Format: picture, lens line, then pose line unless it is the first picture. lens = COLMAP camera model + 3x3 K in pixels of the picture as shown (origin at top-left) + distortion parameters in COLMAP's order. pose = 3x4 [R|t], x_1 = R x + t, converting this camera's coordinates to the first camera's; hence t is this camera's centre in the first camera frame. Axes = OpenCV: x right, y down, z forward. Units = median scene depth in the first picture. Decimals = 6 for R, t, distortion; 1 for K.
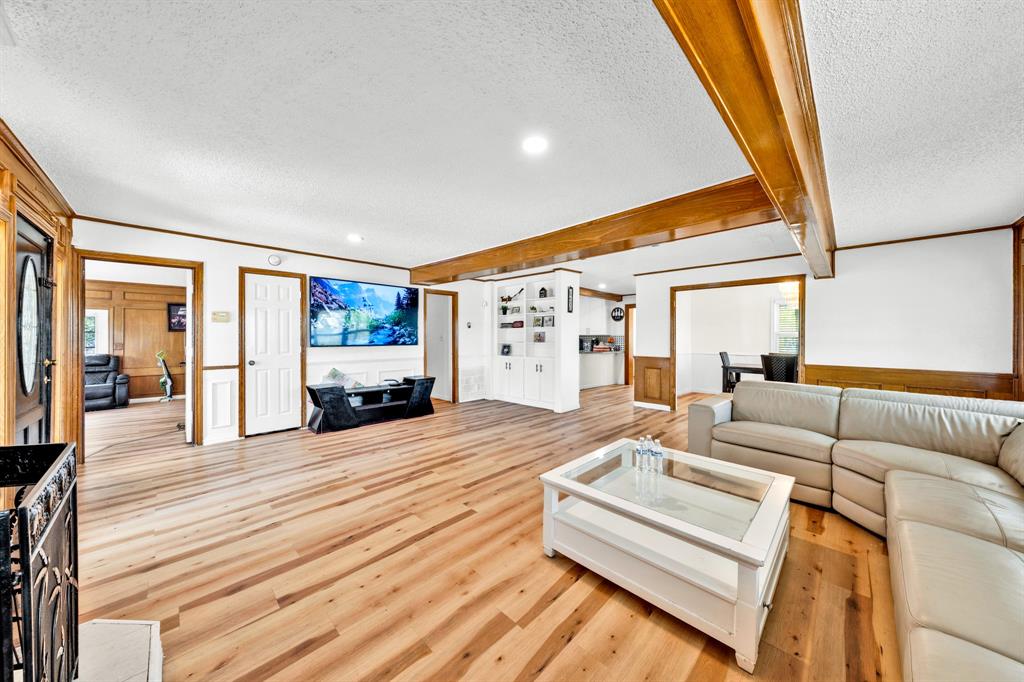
lens RADIAL K [[346.2, 0, 506.6], [0, 346.2, 335.0], [0, 0, 1]] dist [-0.000399, -0.000084]
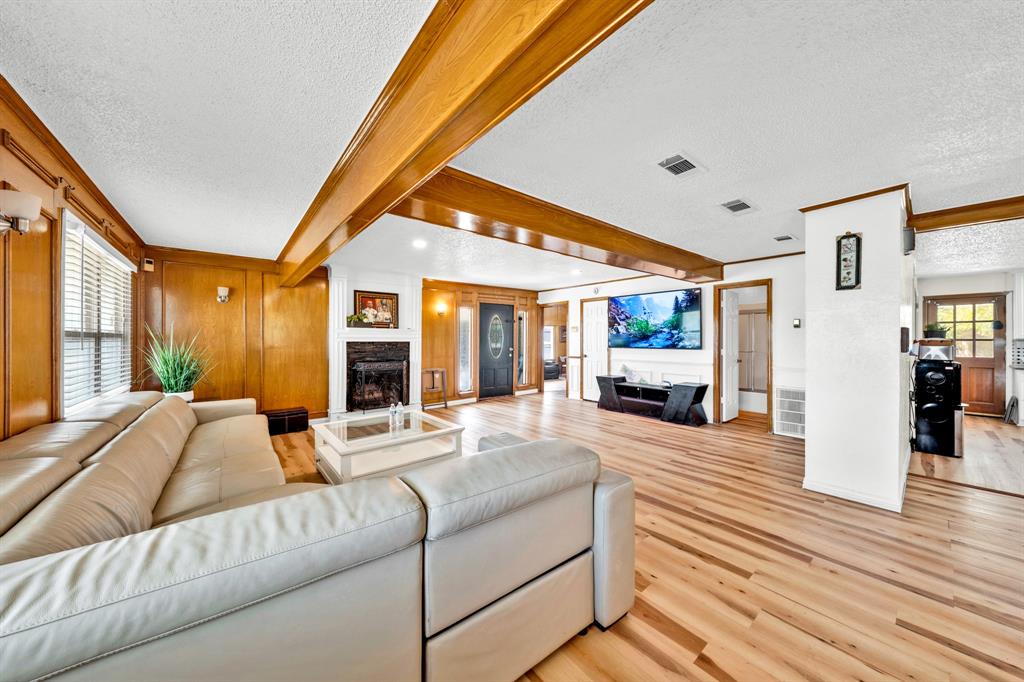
lens RADIAL K [[346.2, 0, 506.6], [0, 346.2, 335.0], [0, 0, 1]] dist [-0.000399, -0.000084]
pose [[-0.112020, -0.014660, -0.993598, 0.734653], [0.001690, 0.999887, -0.014944, 0.003061], [0.993705, -0.003354, -0.111982, 0.625345]]
